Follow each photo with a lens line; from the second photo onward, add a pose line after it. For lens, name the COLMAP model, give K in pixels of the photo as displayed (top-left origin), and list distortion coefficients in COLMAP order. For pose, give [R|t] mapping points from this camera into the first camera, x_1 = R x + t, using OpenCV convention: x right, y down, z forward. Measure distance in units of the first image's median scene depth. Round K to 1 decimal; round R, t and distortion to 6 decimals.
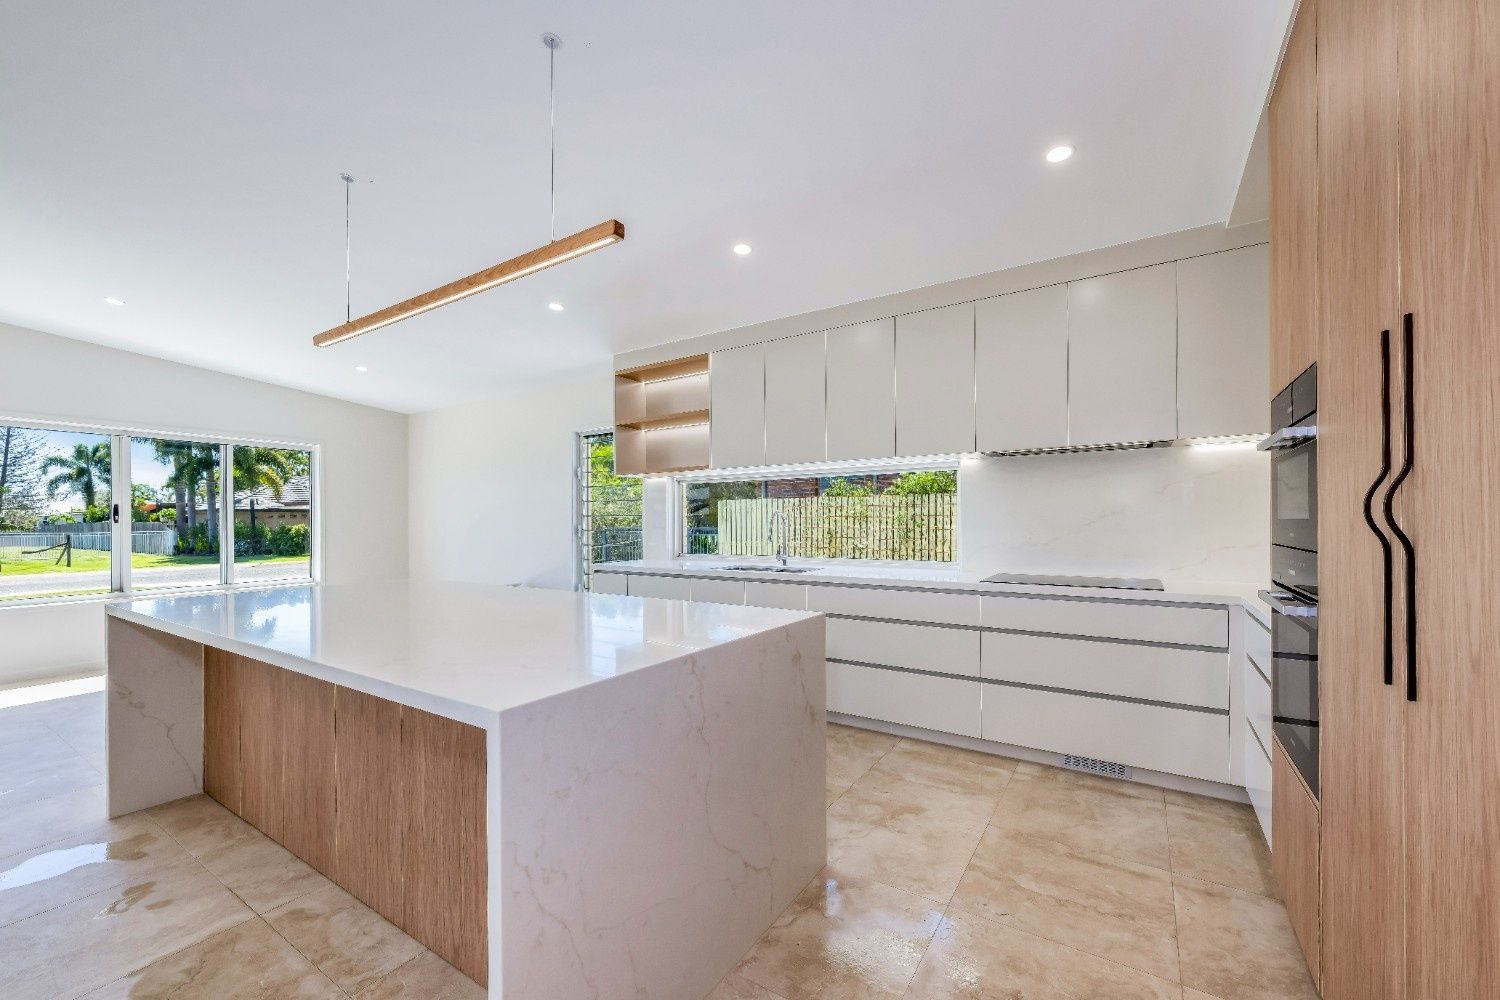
lens RADIAL K [[589.3, 0, 741.4], [0, 589.3, 498.6], [0, 0, 1]] dist [0.002705, 0.000265]
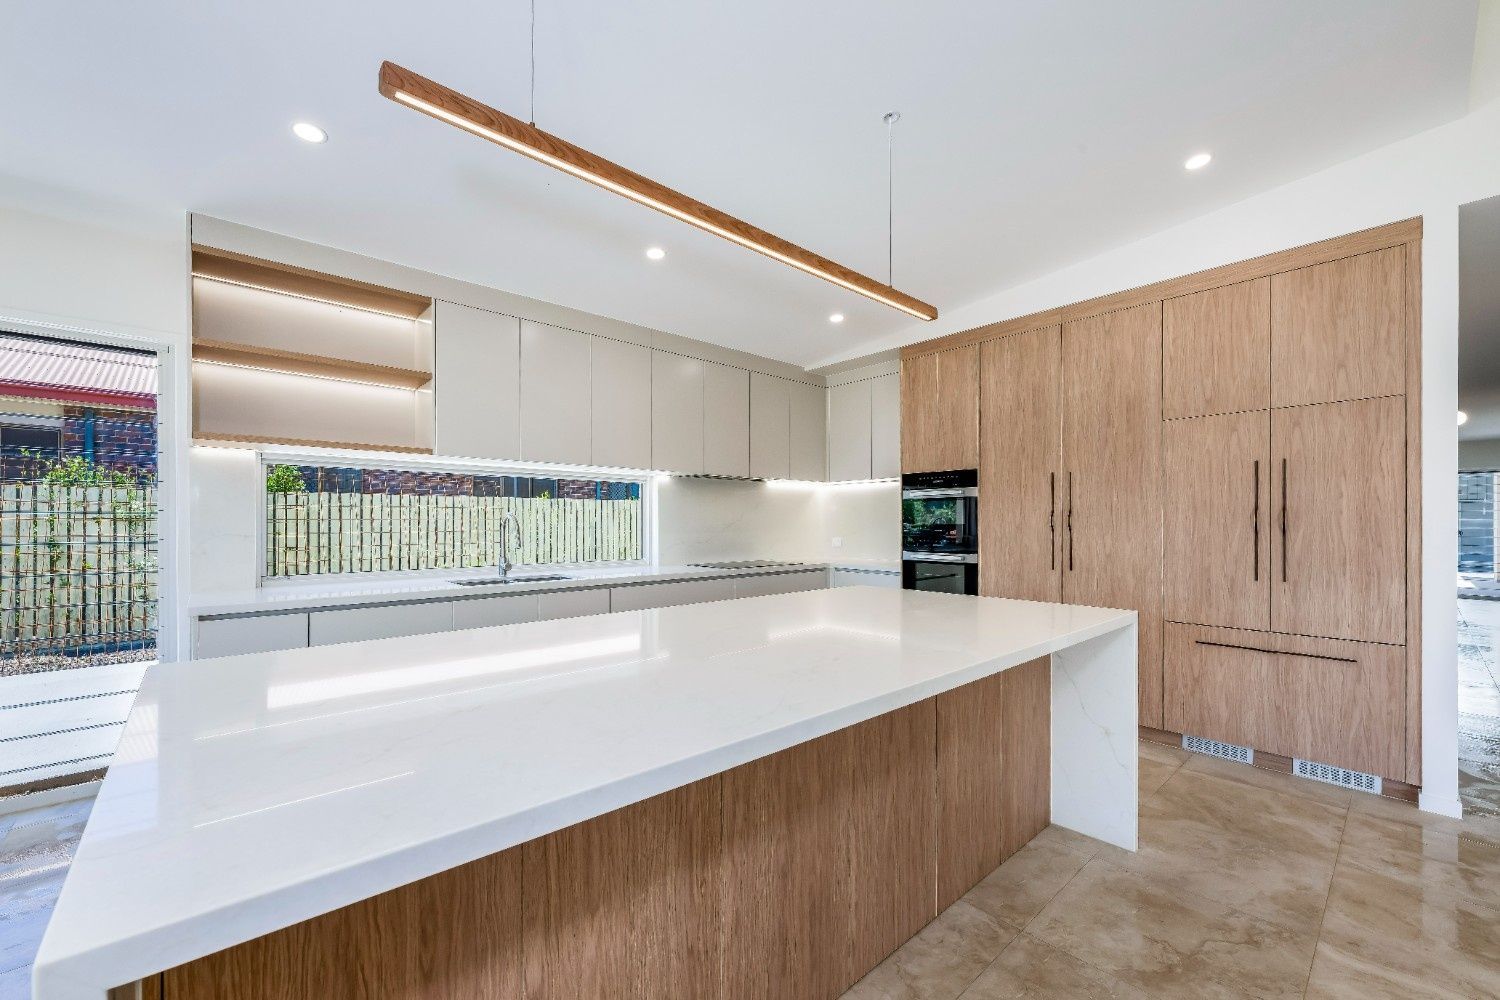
lens RADIAL K [[607.1, 0, 728.9], [0, 607.1, 498.3], [0, 0, 1]] dist [-0.000680, -0.000033]
pose [[0.262857, 0.045508, 0.963761, -0.824661], [-0.035720, 0.998661, -0.037413, 0.024086], [-0.964173, -0.024592, 0.264131, 0.519174]]
